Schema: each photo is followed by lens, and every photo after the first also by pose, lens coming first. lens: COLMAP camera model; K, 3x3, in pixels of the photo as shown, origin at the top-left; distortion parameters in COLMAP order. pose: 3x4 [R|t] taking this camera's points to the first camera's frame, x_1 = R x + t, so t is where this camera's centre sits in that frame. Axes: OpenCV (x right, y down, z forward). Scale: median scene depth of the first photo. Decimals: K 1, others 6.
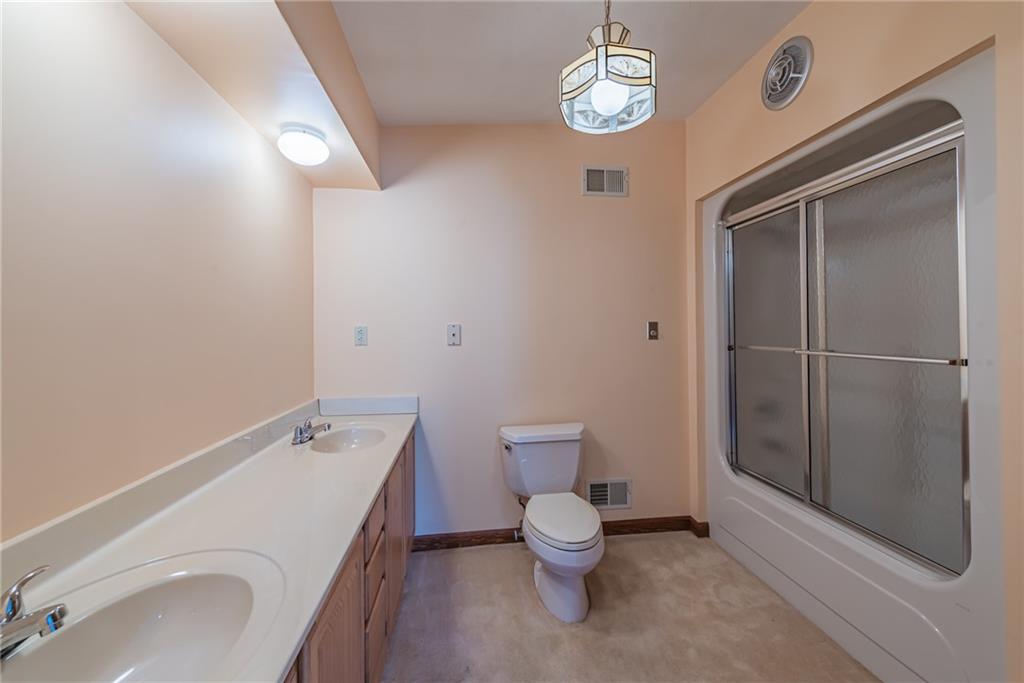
lens RADIAL K [[409.2, 0, 511.1], [0, 409.2, 335.2], [0, 0, 1]] dist [0.001663, 0.000284]
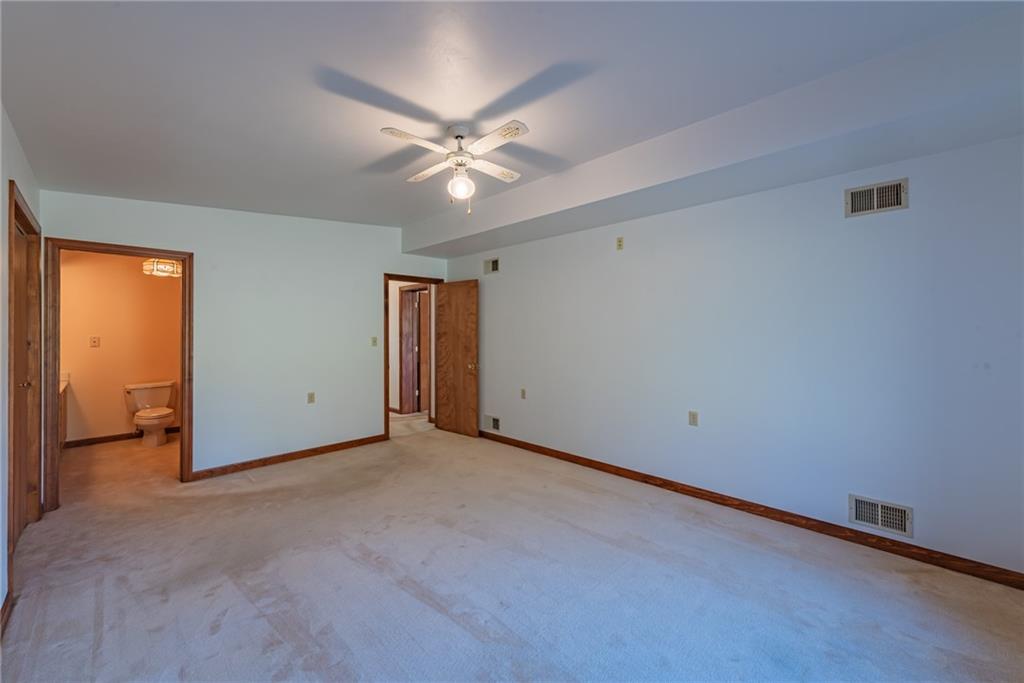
lens RADIAL K [[409.2, 0, 520.5], [0, 409.2, 332.5], [0, 0, 1]] dist [0.001663, 0.000284]
pose [[0.785410, 0.008392, 0.618918, 0.275164], [-0.009948, 0.999950, -0.000936, -0.068067], [-0.618895, -0.005422, 0.785455, -2.012316]]
